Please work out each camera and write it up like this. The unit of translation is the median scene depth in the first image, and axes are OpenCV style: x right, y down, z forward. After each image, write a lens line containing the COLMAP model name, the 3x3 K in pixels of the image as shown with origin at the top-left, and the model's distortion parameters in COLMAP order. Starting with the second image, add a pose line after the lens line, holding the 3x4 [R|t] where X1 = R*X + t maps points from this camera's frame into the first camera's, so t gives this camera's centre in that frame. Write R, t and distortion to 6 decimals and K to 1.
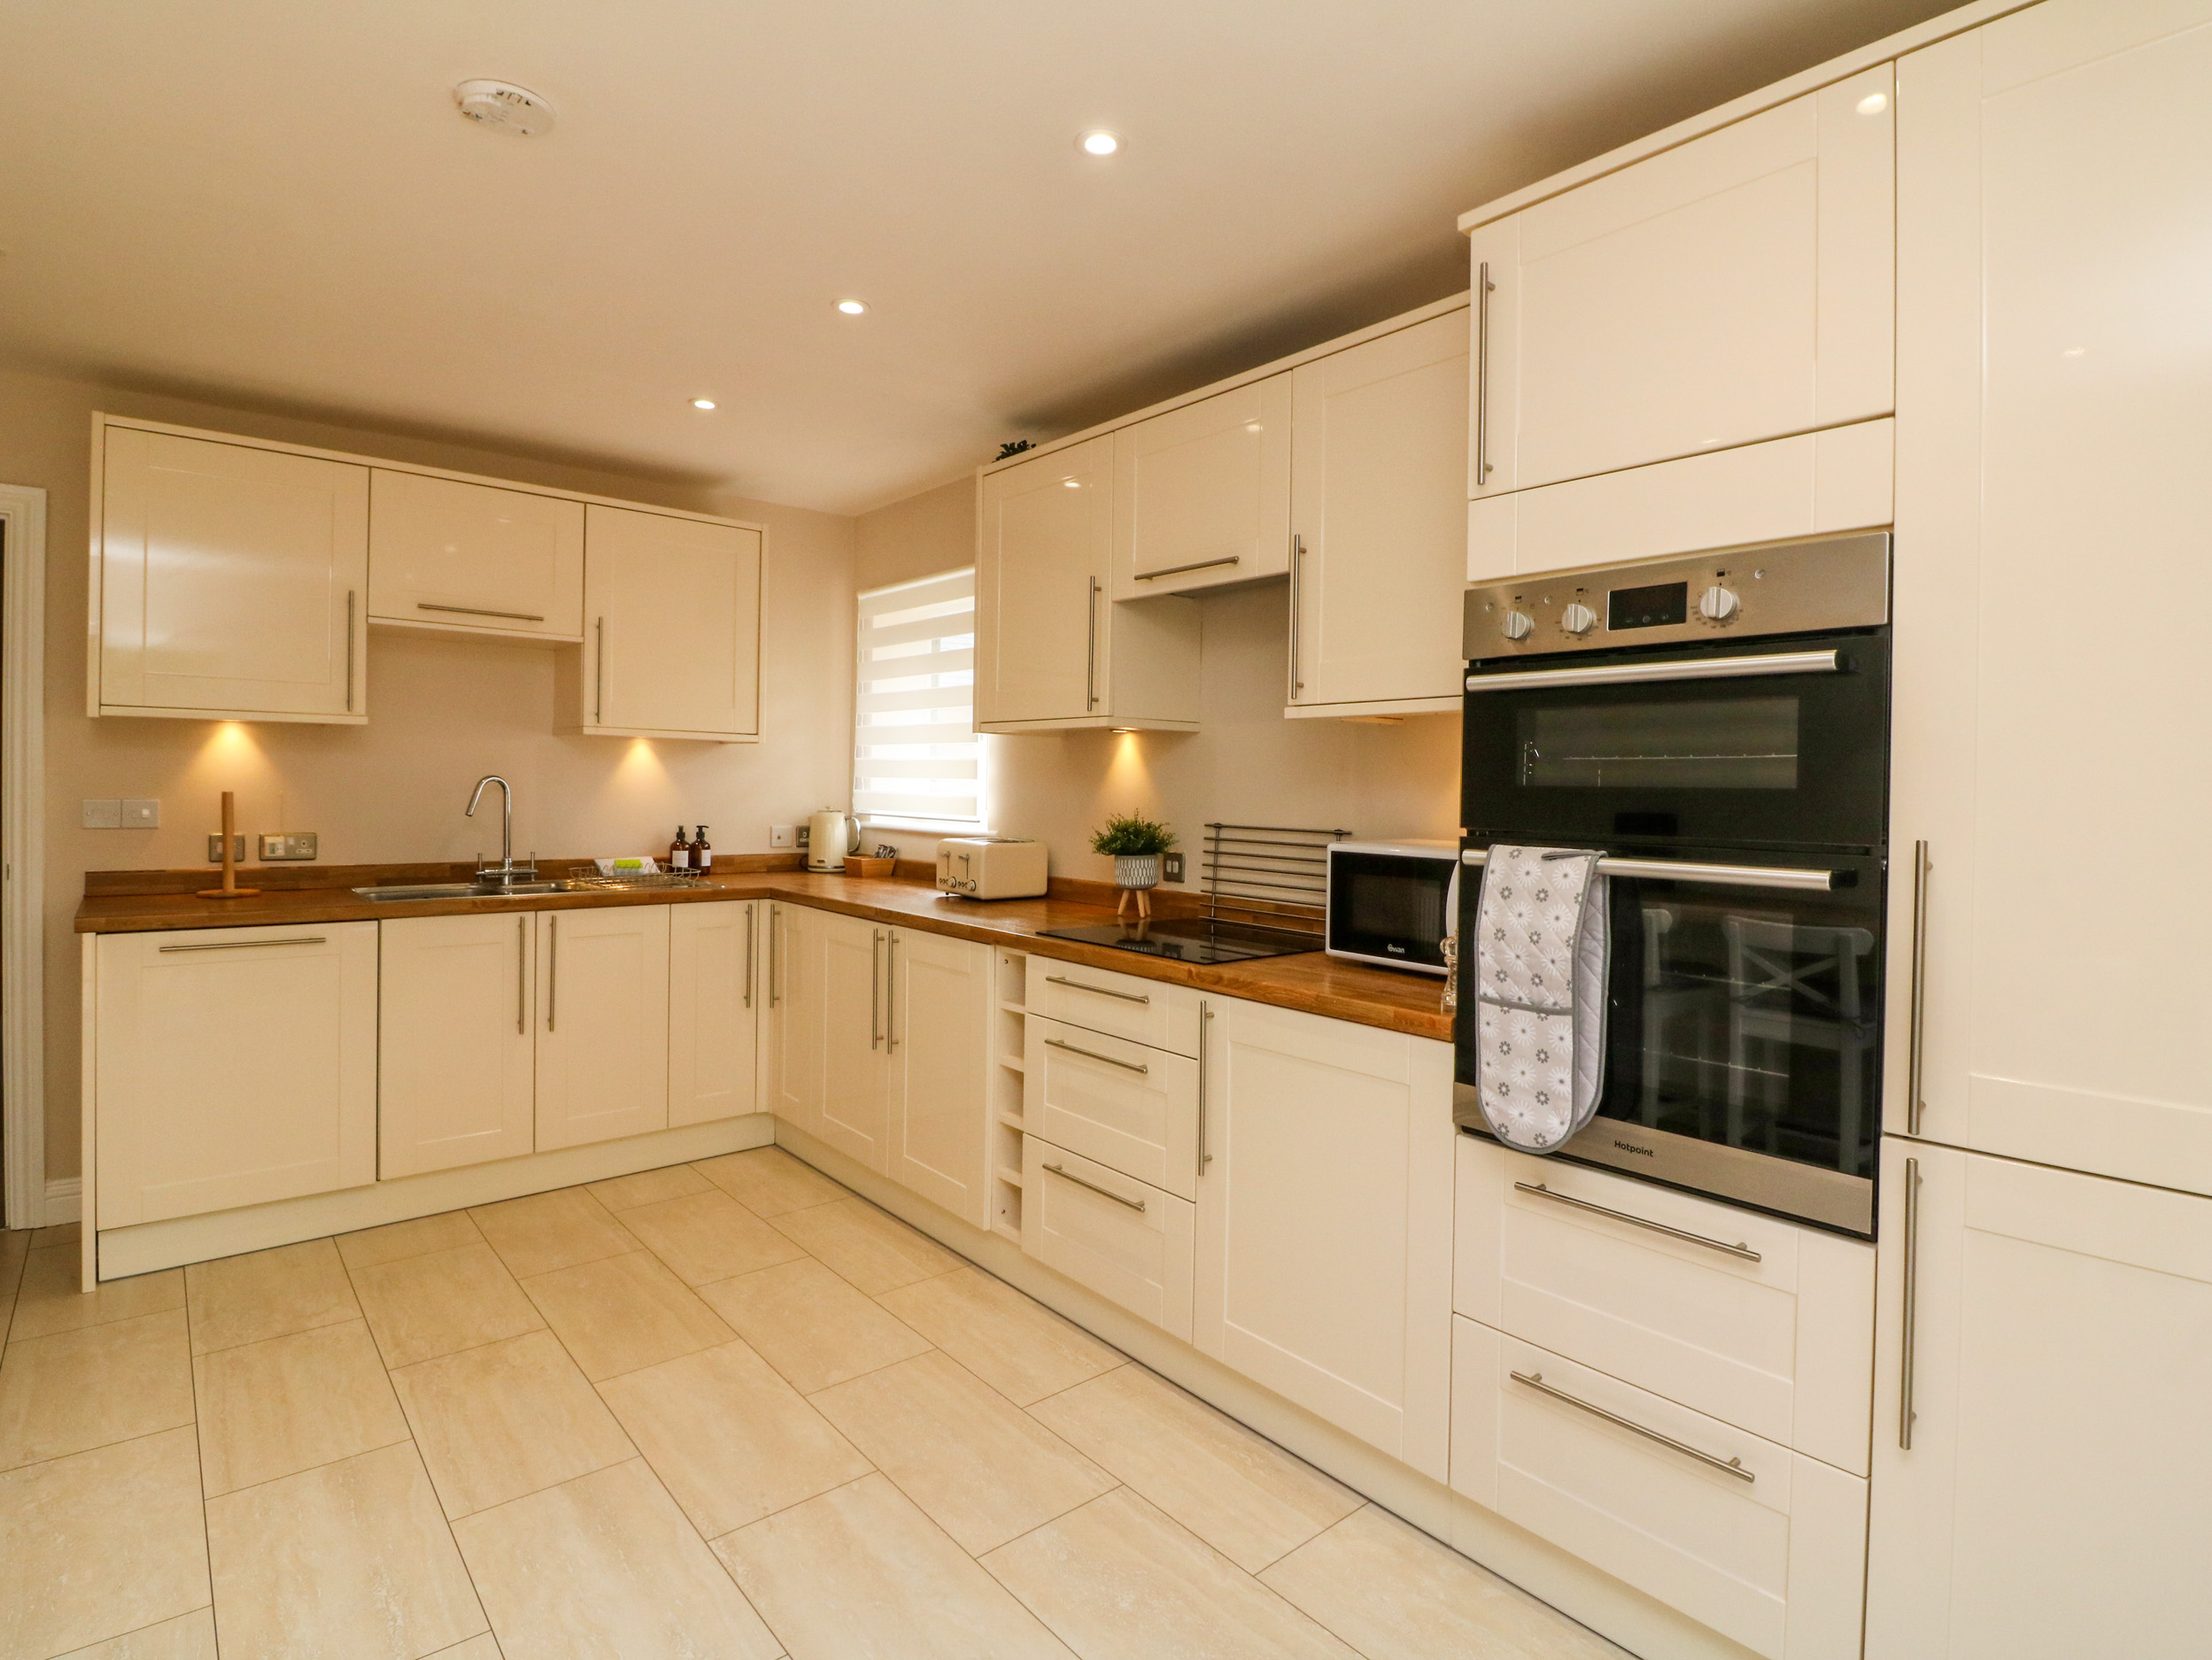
lens RADIAL K [[1154.6, 0, 1116.0], [0, 1154.6, 800.1], [0, 0, 1]] dist [0.003724, -0.016120]
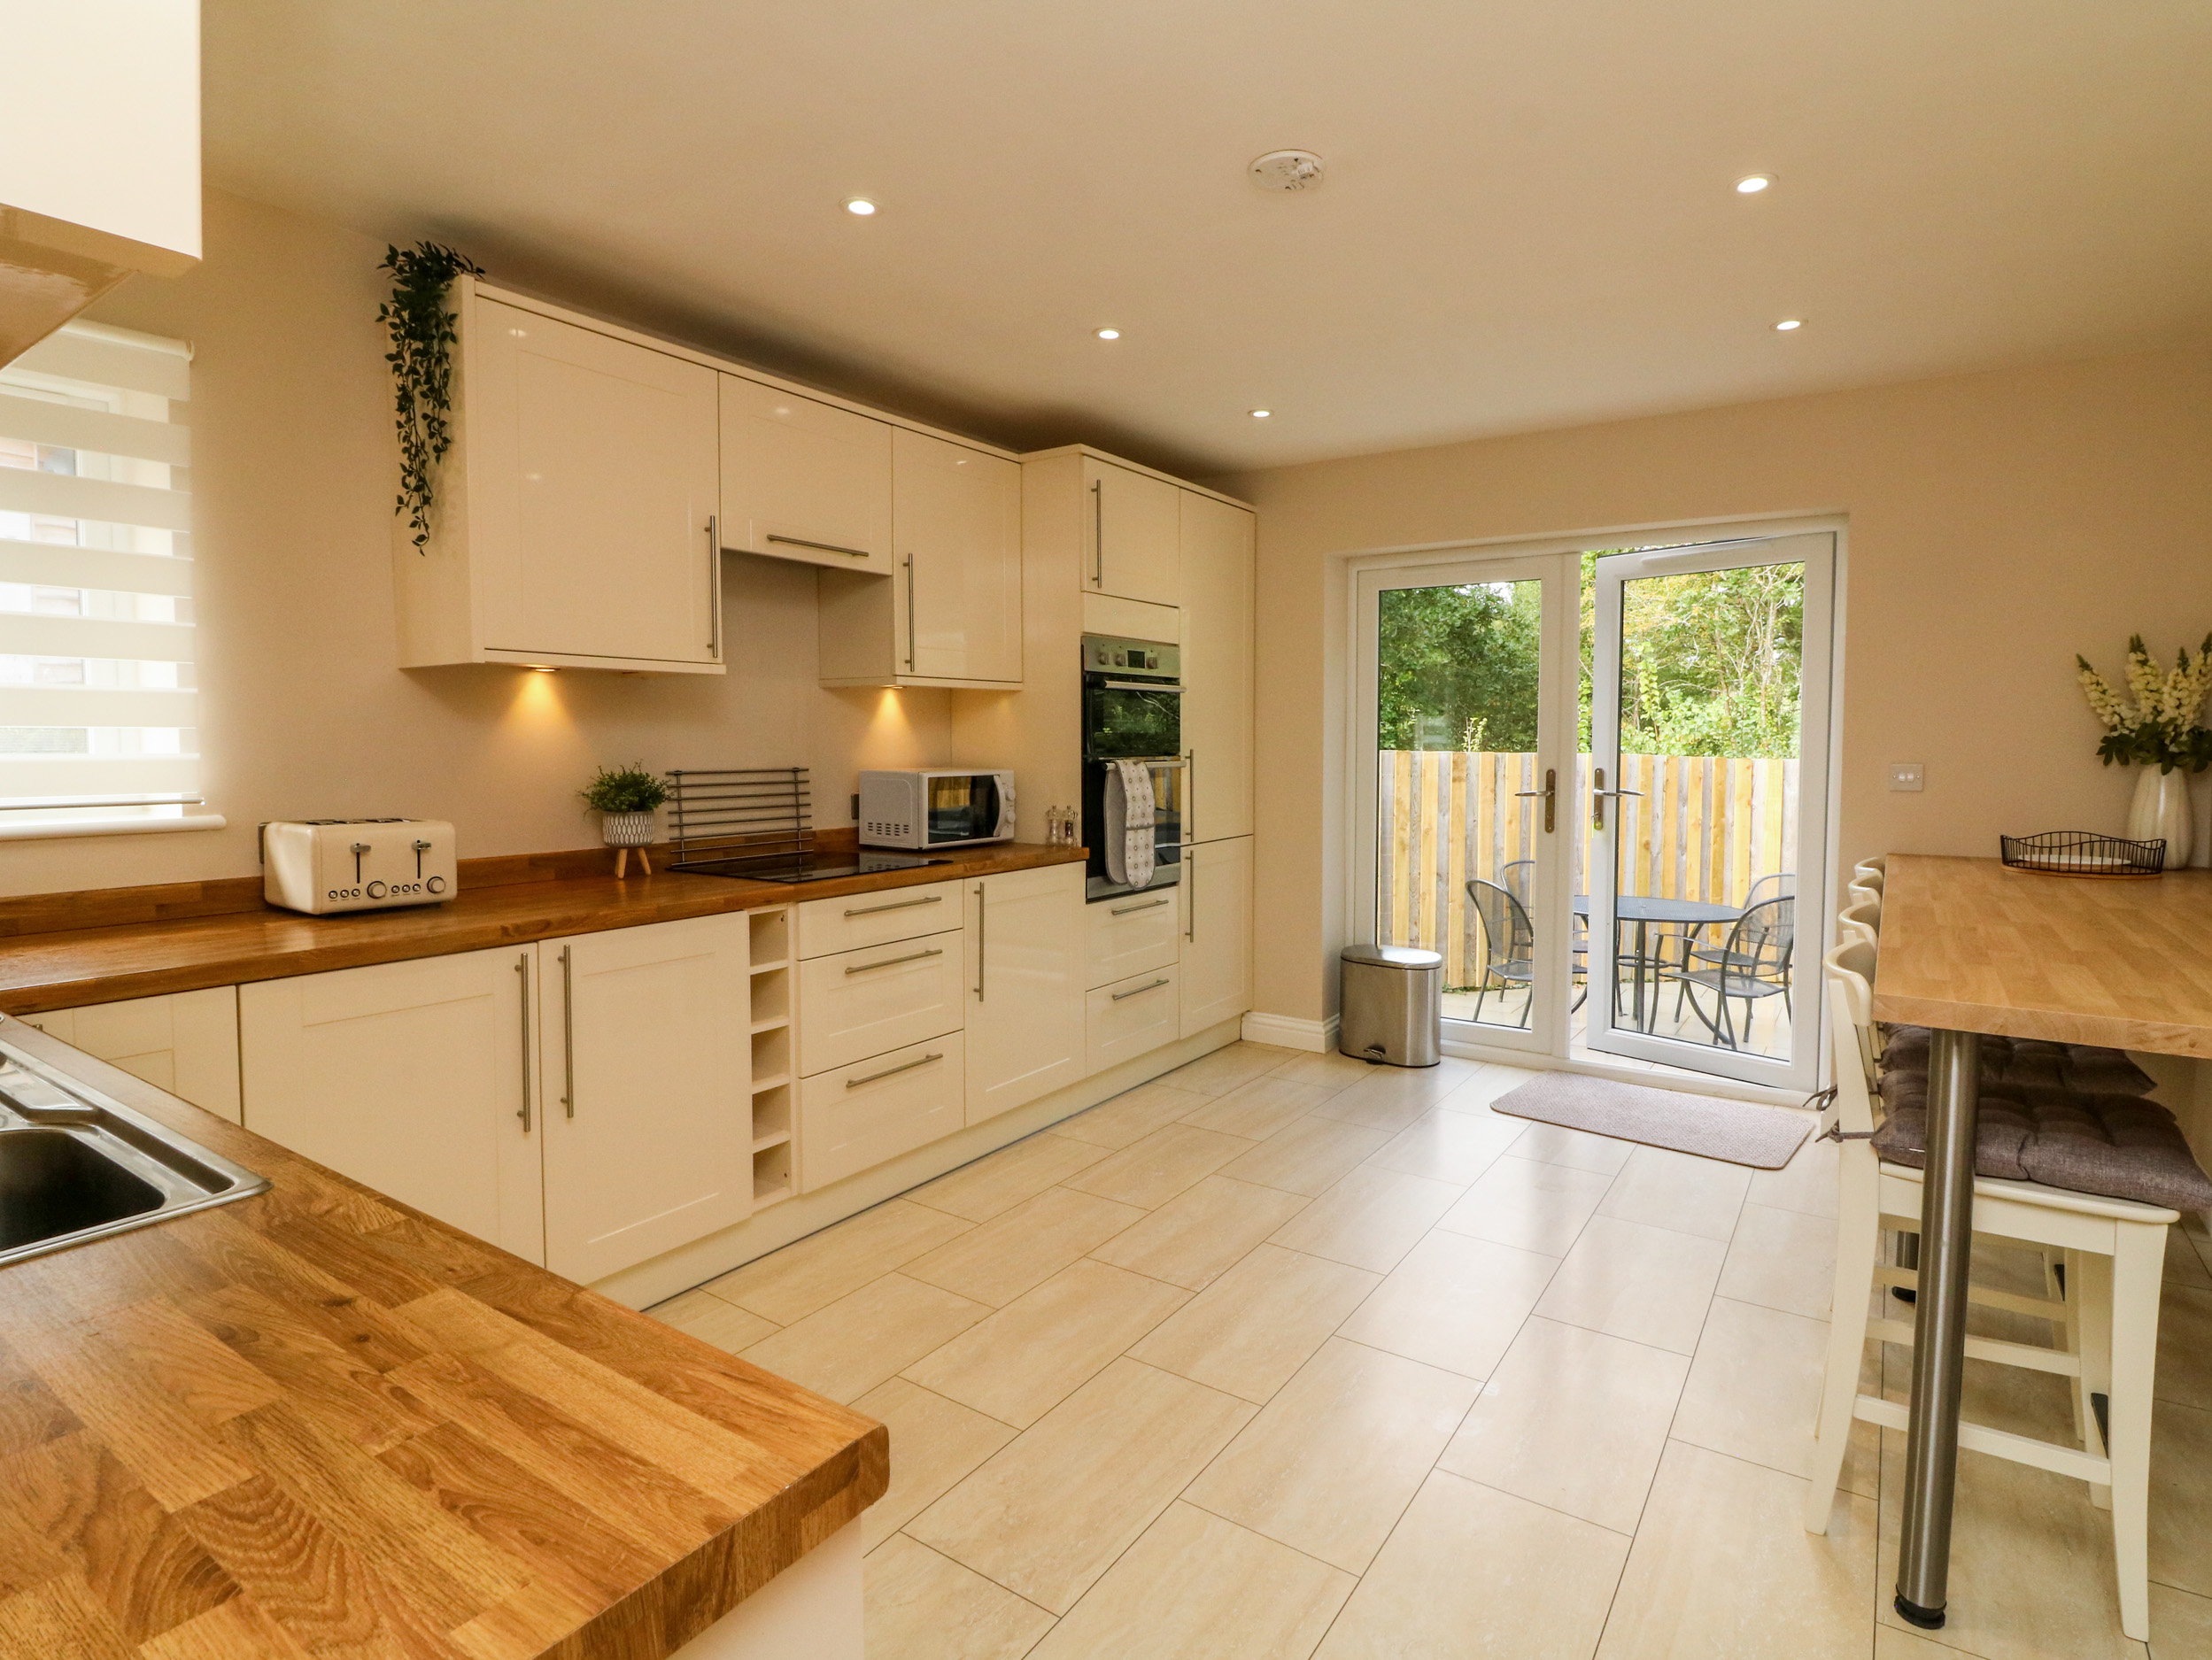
lens RADIAL K [[1154.6, 0, 1116.0], [0, 1154.6, 800.1], [0, 0, 1]] dist [0.003724, -0.016120]
pose [[-0.273150, -0.070312, 0.959398, -1.248907], [0.007448, 0.997141, 0.075198, -0.034803], [-0.961943, 0.027686, -0.271846, 1.128800]]
